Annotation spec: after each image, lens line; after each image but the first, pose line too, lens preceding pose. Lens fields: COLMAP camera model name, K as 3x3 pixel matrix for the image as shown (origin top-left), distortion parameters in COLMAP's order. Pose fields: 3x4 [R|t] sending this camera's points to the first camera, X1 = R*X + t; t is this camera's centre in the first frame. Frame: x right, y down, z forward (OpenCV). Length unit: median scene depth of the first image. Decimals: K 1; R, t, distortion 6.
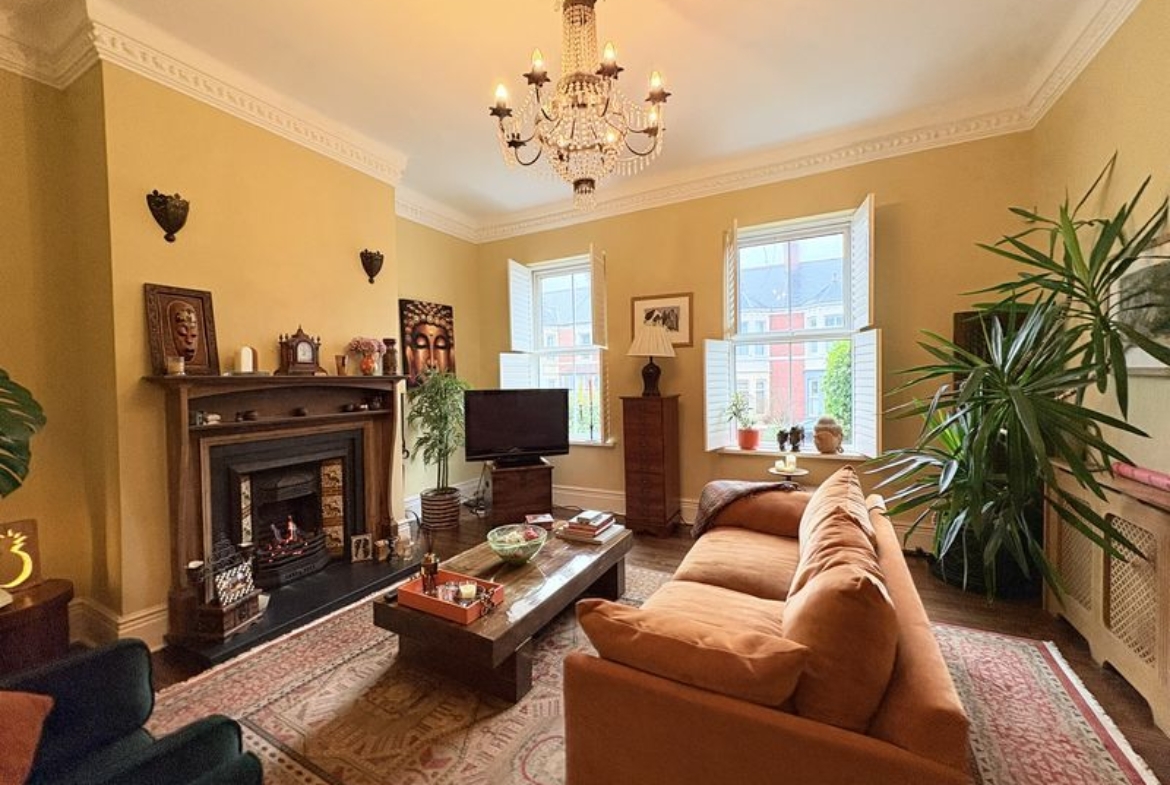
lens RADIAL K [[460.5, 0, 582.7], [0, 460.5, 388.3], [0, 0, 1]] dist [-0.000128, -0.000054]
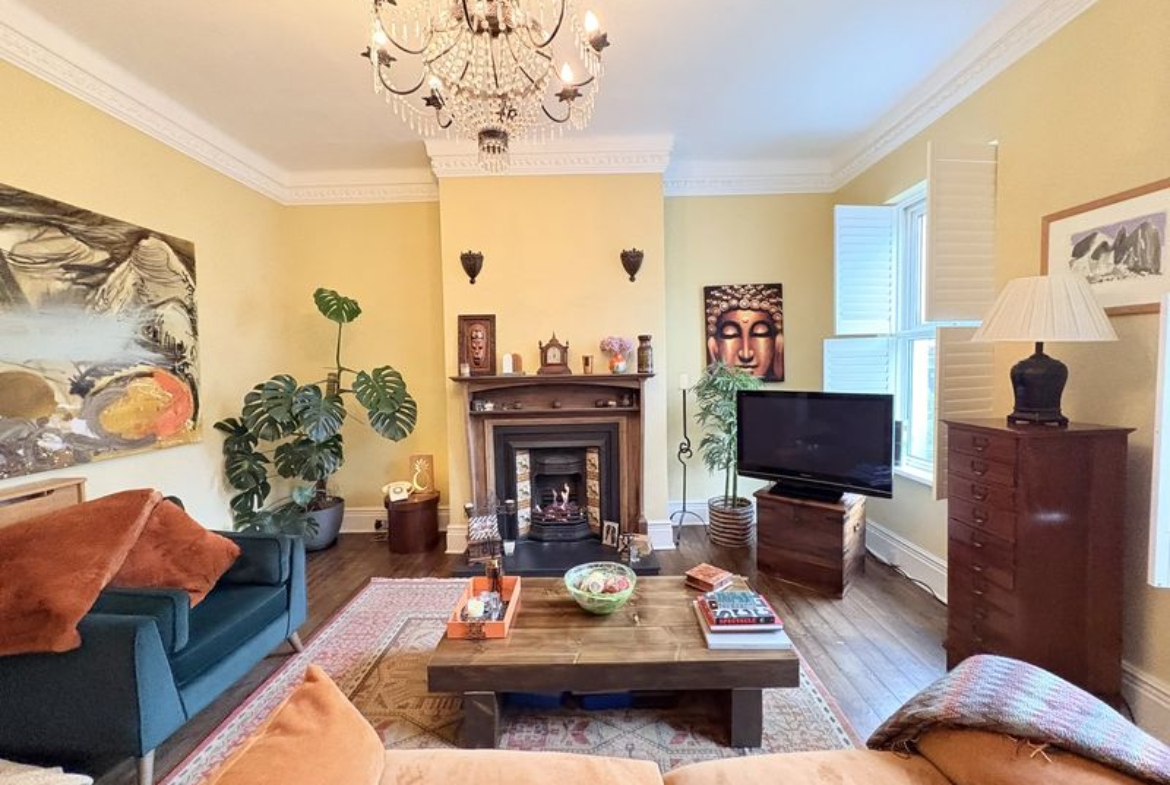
lens RADIAL K [[460.5, 0, 582.7], [0, 460.5, 388.3], [0, 0, 1]] dist [-0.000128, -0.000054]
pose [[0.467881, 0.054377, -0.882117, 0.394182], [-0.007047, 0.998303, 0.057801, -0.050689], [0.883763, -0.020828, 0.467470, 0.421609]]
